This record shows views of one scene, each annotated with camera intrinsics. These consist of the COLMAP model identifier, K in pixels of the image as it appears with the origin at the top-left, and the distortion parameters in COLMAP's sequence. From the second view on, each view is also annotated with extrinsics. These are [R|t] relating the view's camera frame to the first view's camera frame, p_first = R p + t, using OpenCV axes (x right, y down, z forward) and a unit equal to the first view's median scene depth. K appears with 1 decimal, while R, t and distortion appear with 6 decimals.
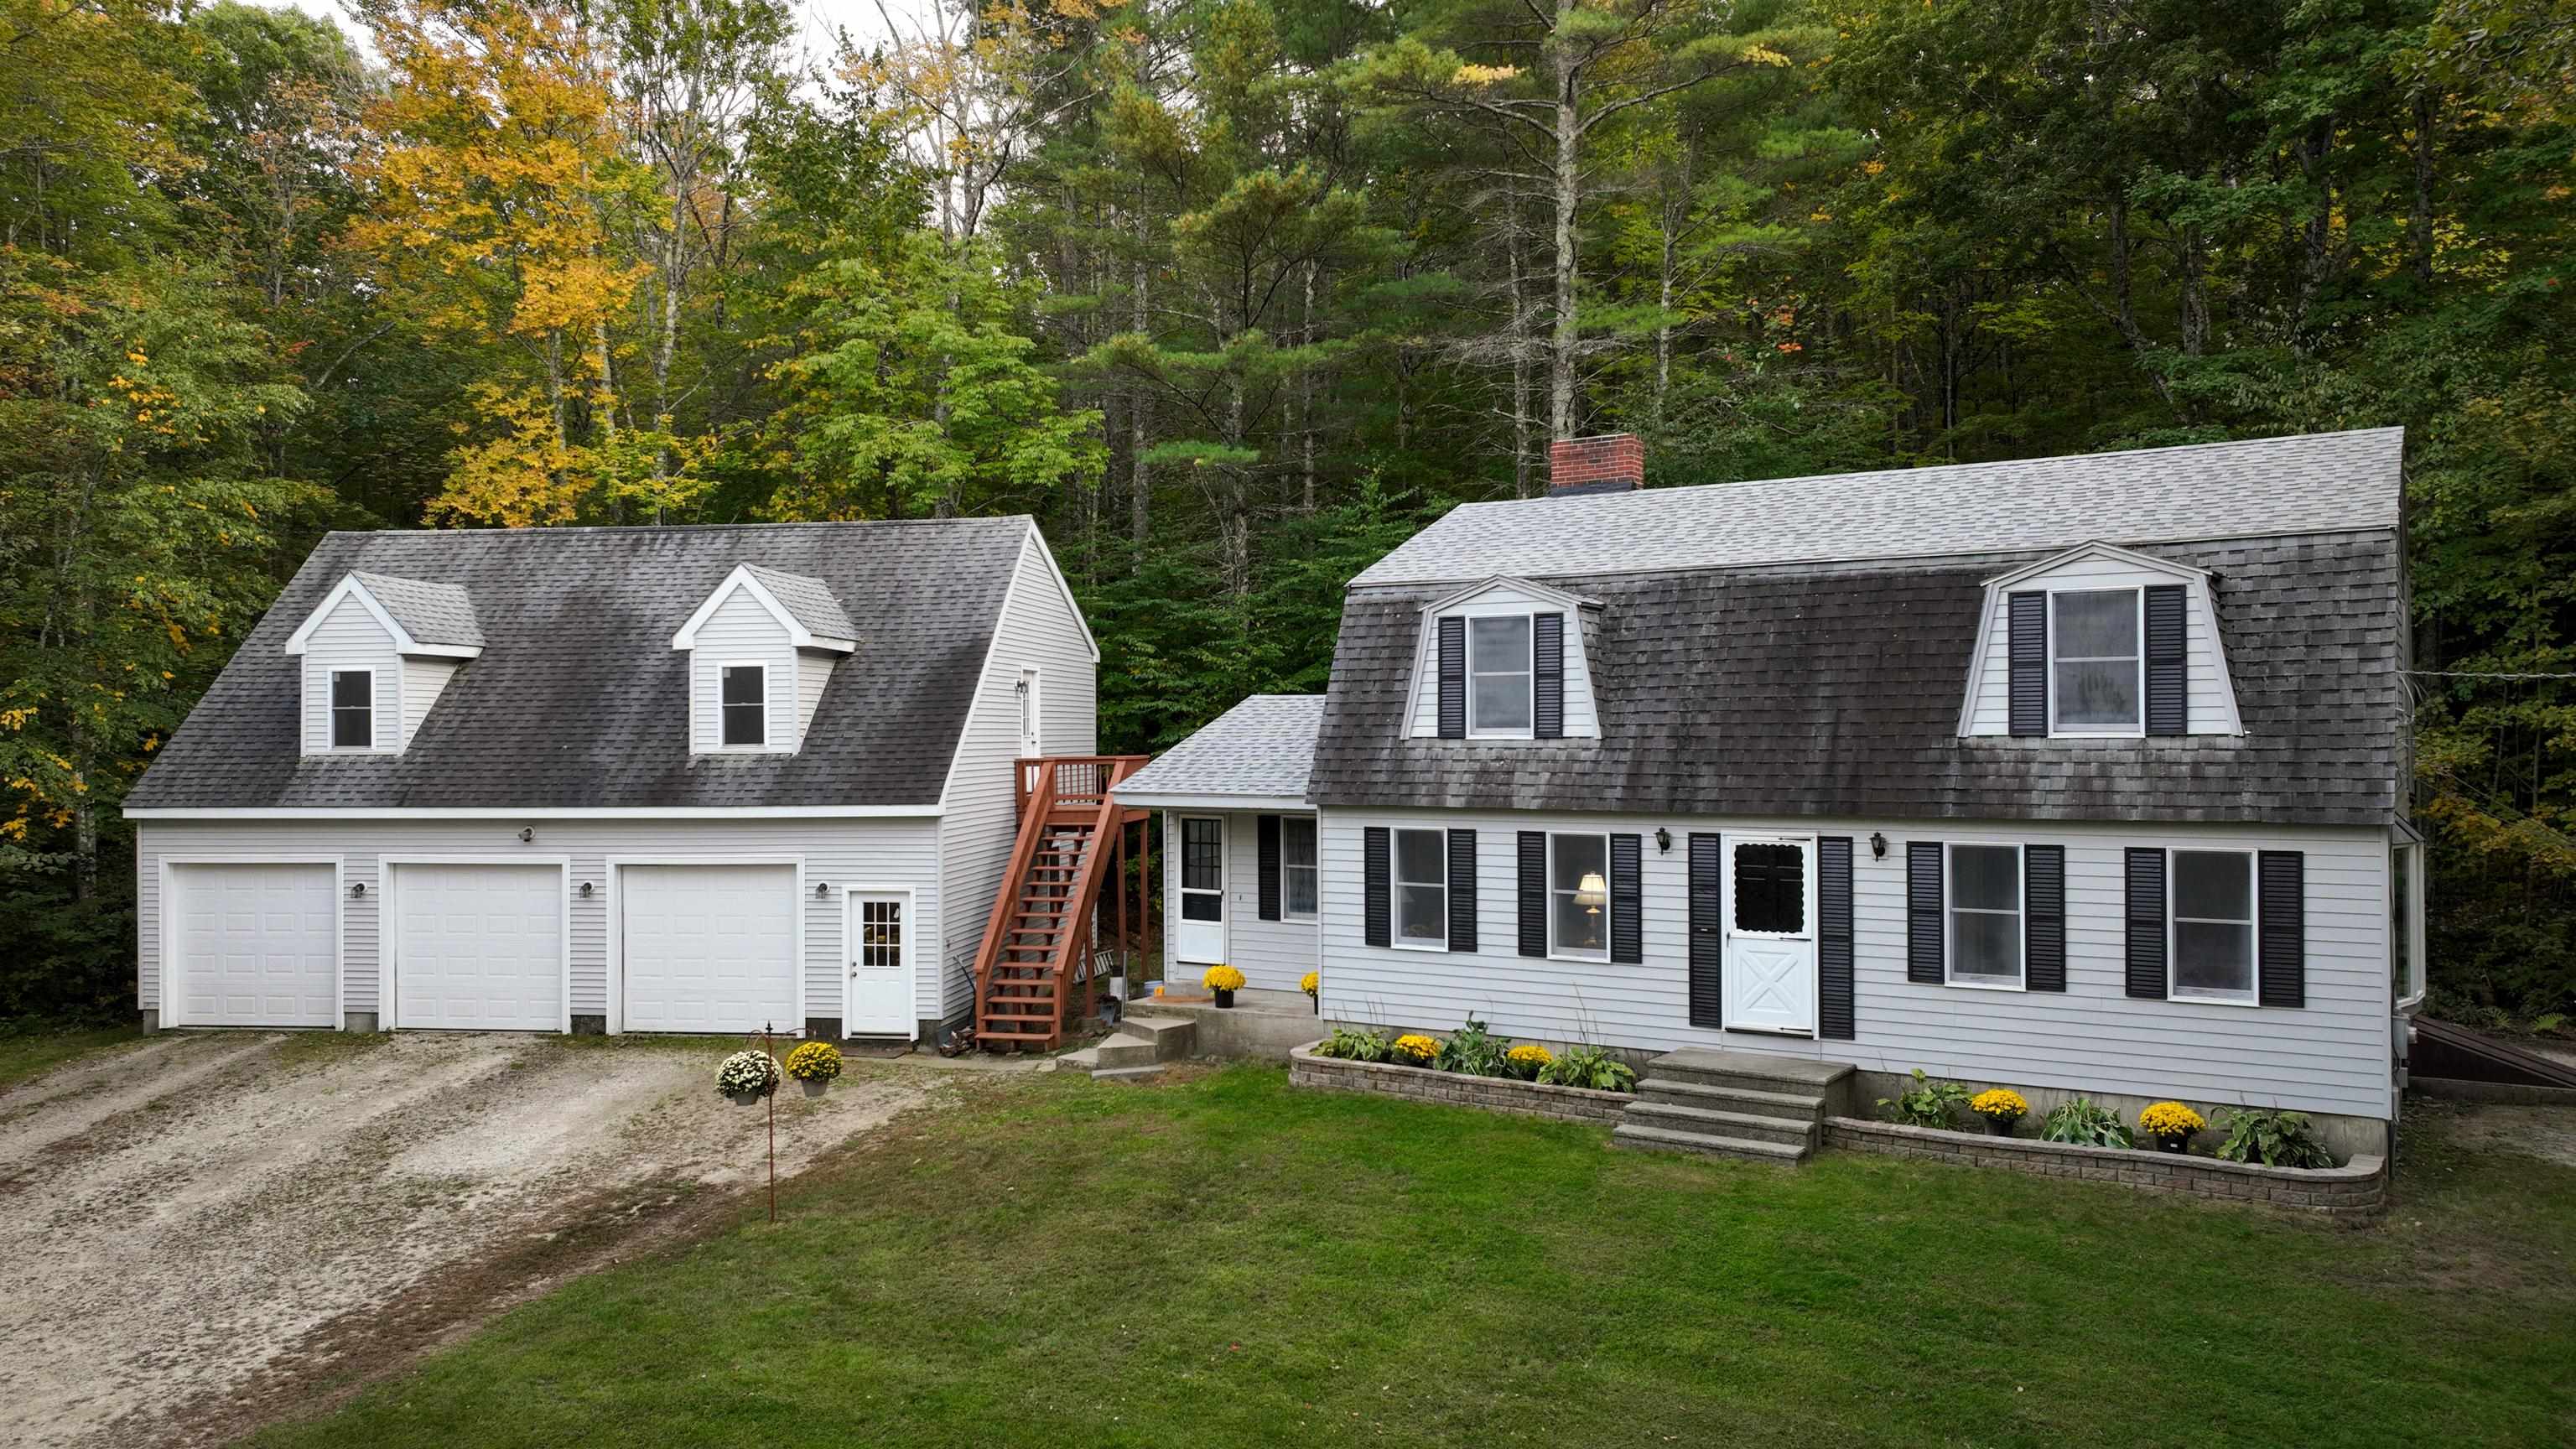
lens RADIAL K [[1805.0, 0, 1288.0], [0, 1805.0, 724.5], [0, 0, 1]] dist [0.001493, 0.001257]
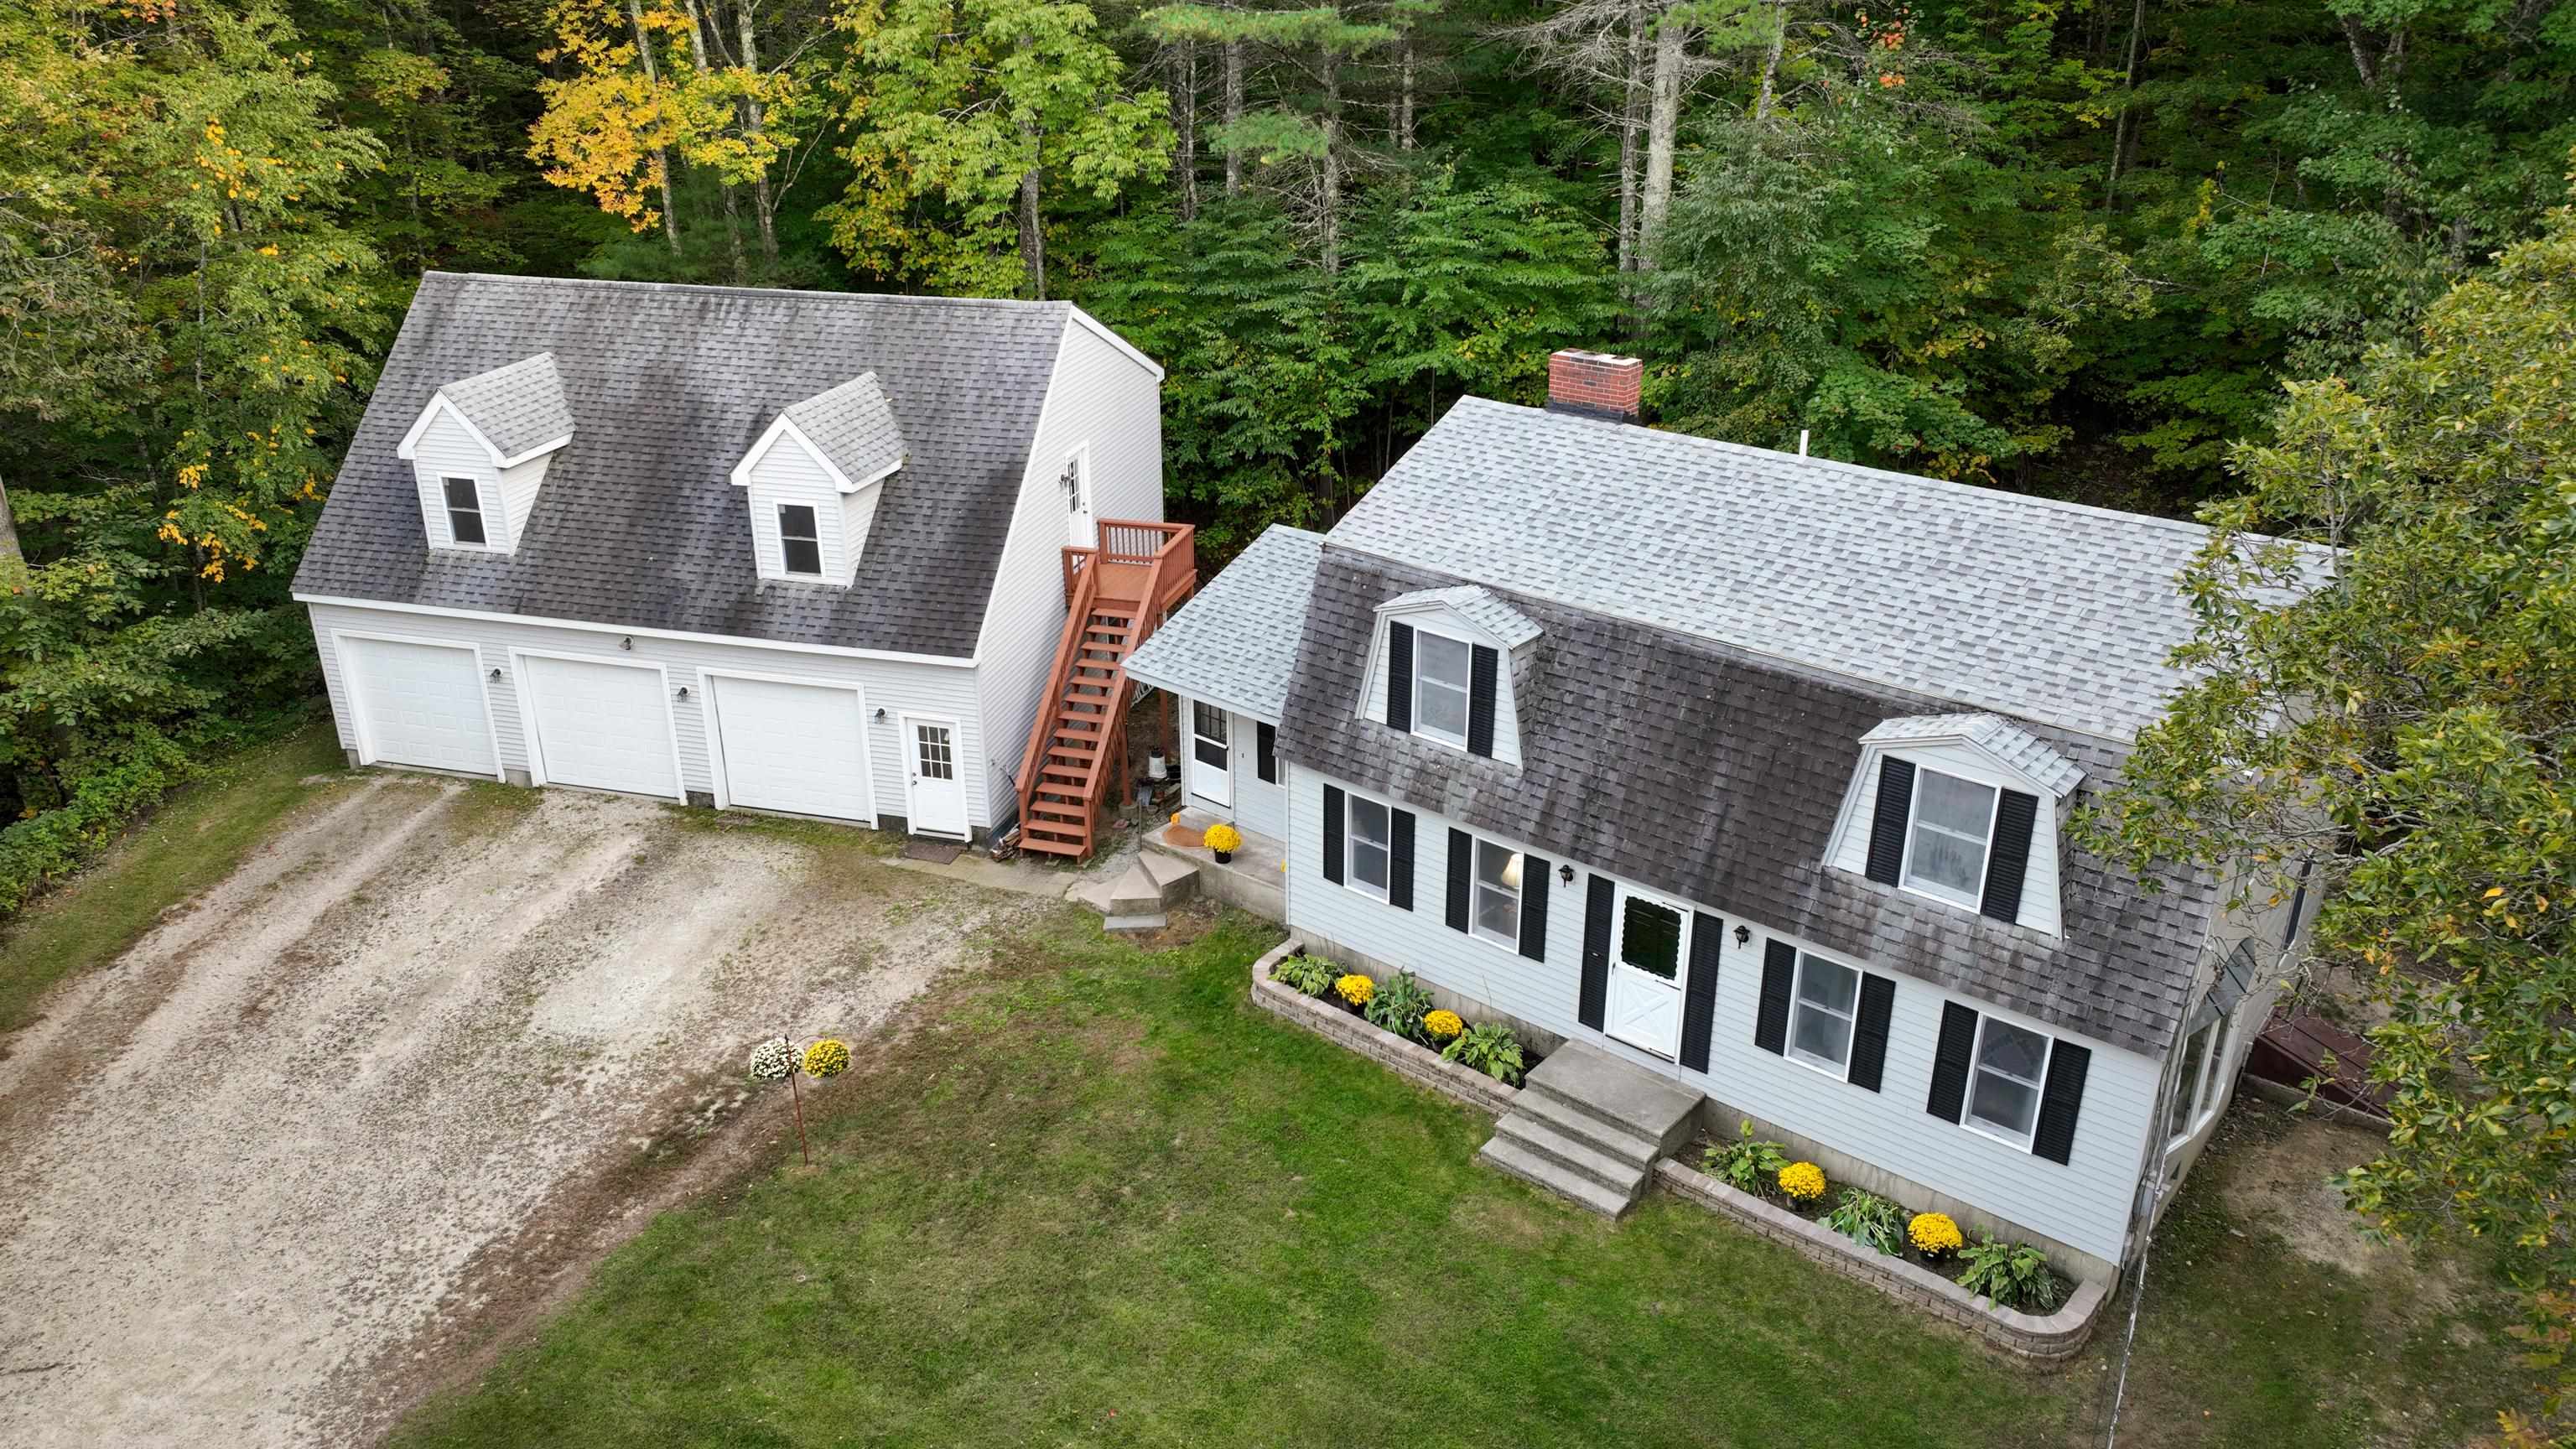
lens RADIAL K [[1791.2, 0, 1284.4], [0, 1791.2, 712.3], [0, 0, 1]] dist [0.004961, -0.002616]
pose [[0.992178, 0.051755, -0.113601, 0.150153], [-0.002639, 0.918502, 0.395408, -0.444591], [0.124807, -0.392015, 0.911454, 0.015878]]
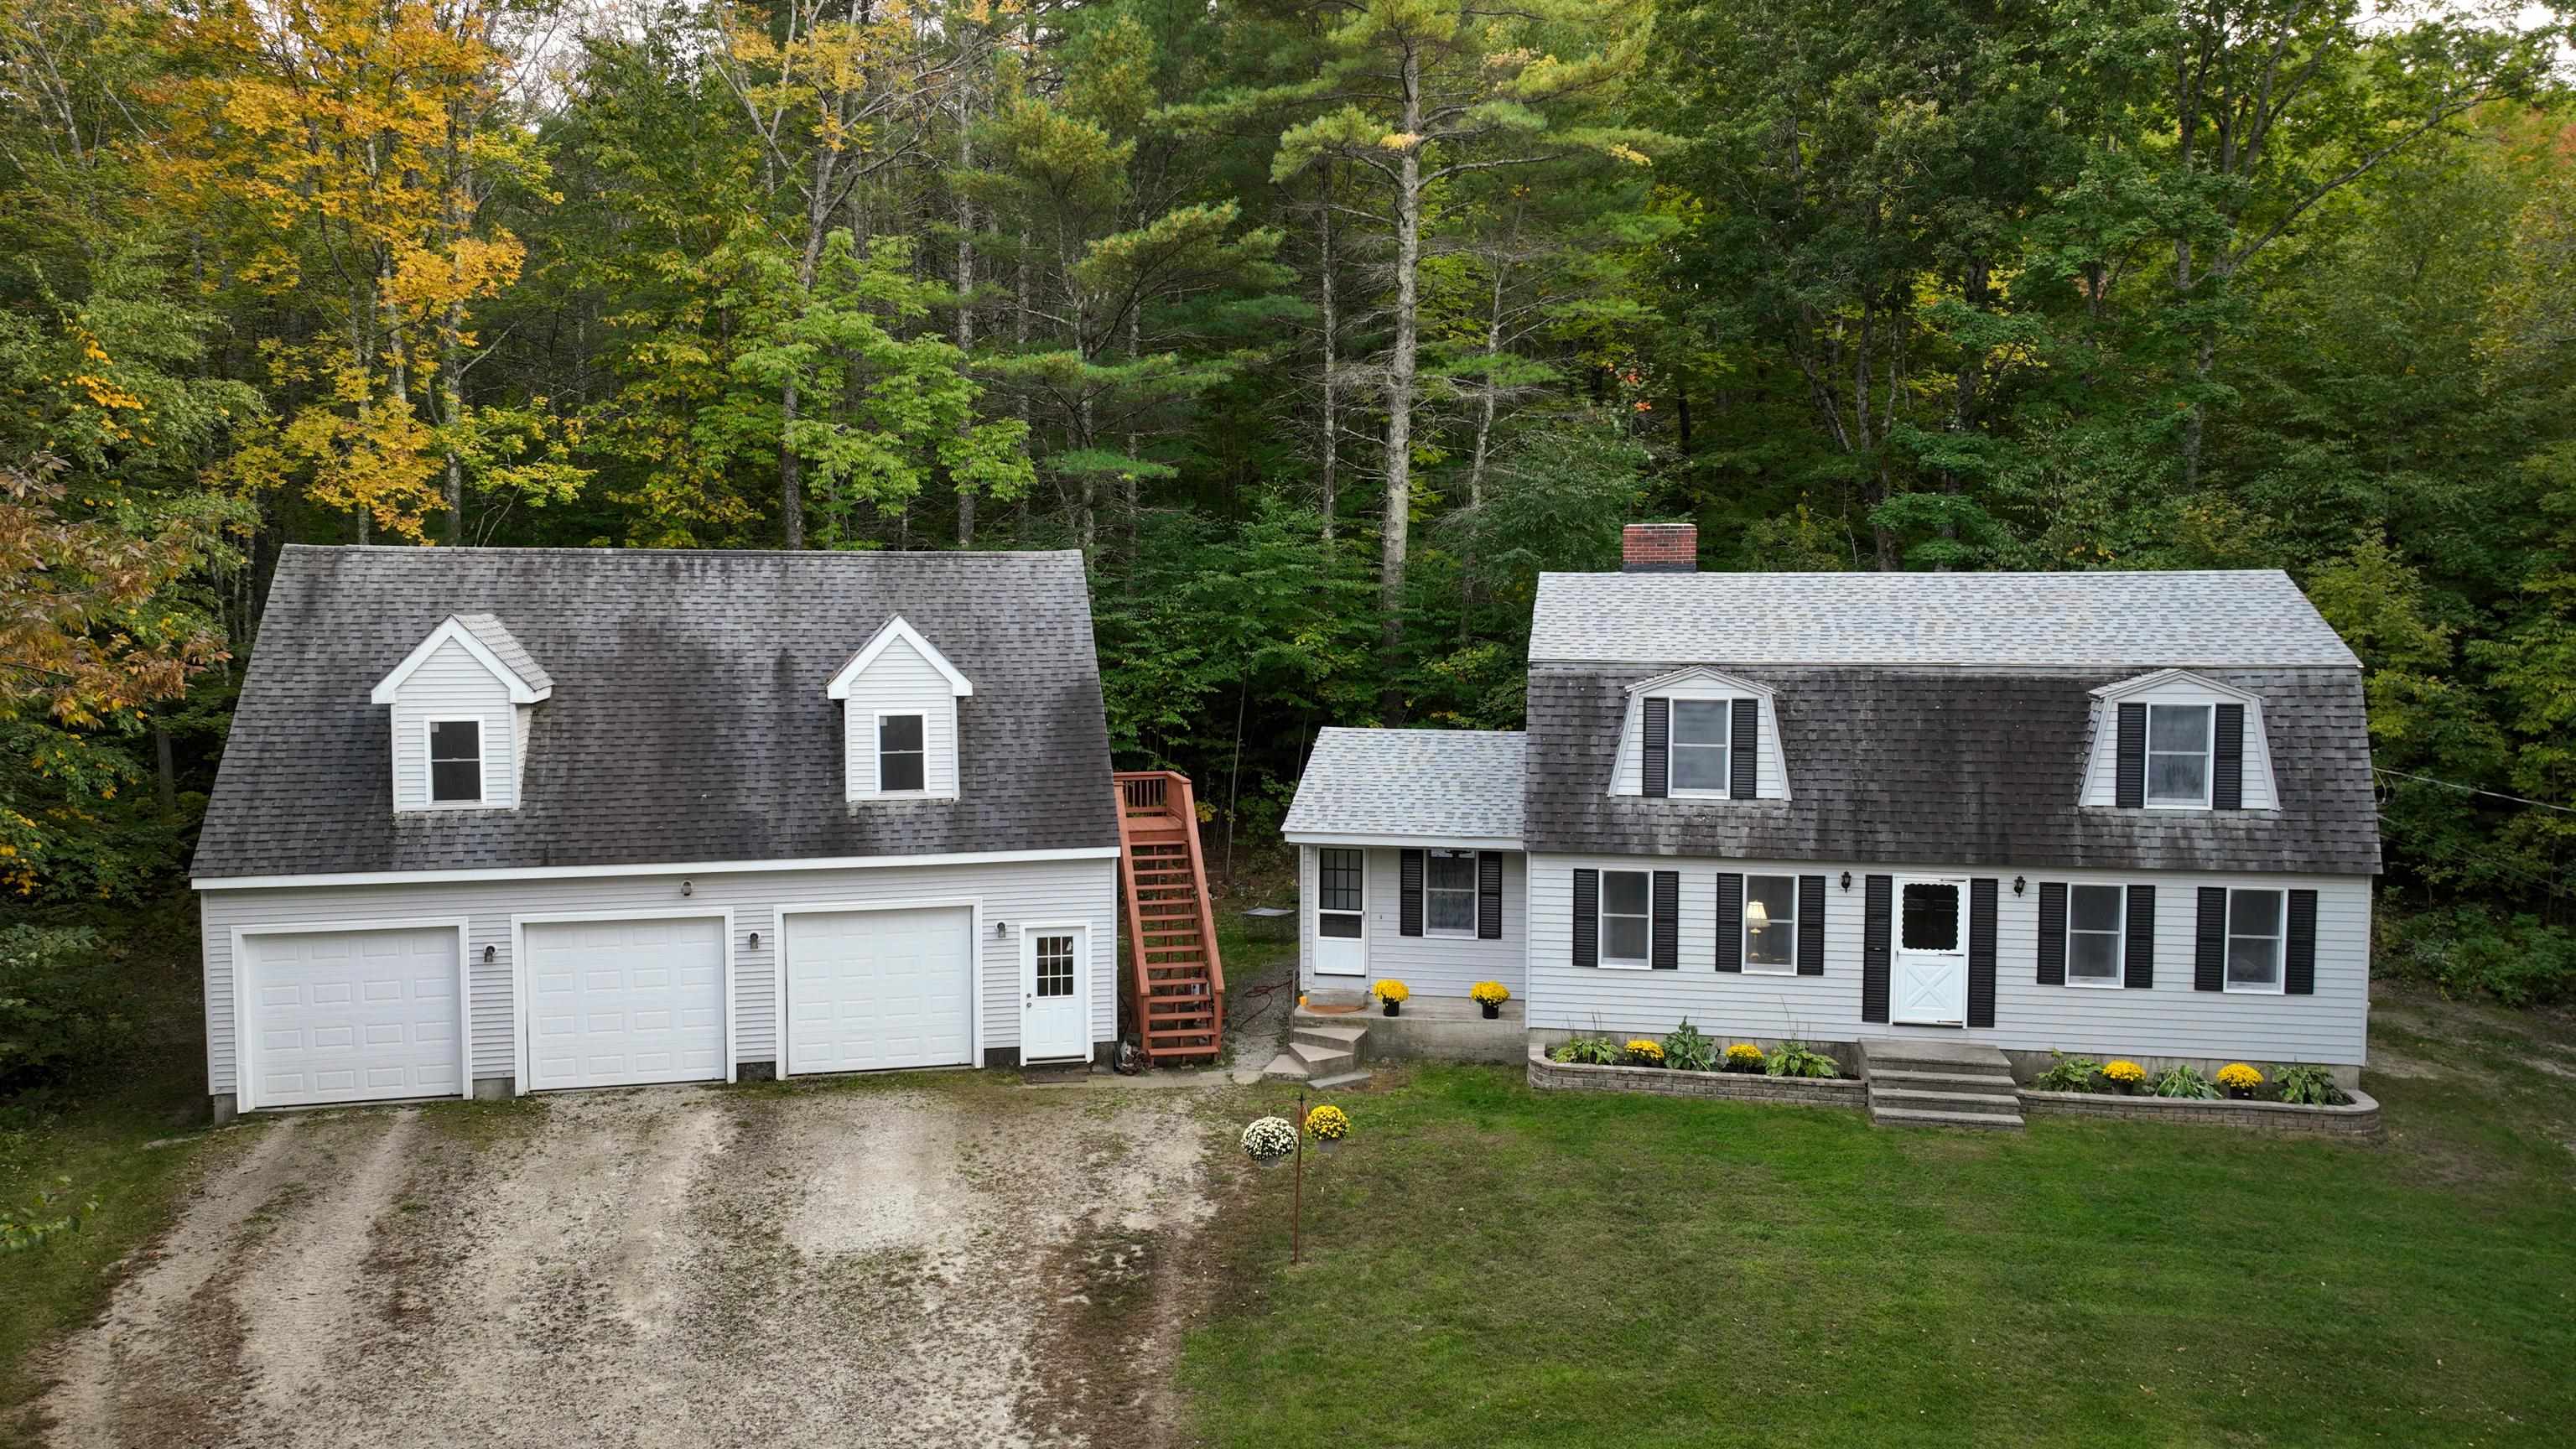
lens RADIAL K [[1791.2, 0, 1284.4], [0, 1791.2, 712.3], [0, 0, 1]] dist [0.004961, -0.002616]
pose [[0.931844, -0.015093, 0.362545, -0.608769], [-0.007646, 0.998096, 0.061206, -0.127381], [-0.362778, -0.059806, 0.929954, -0.039672]]
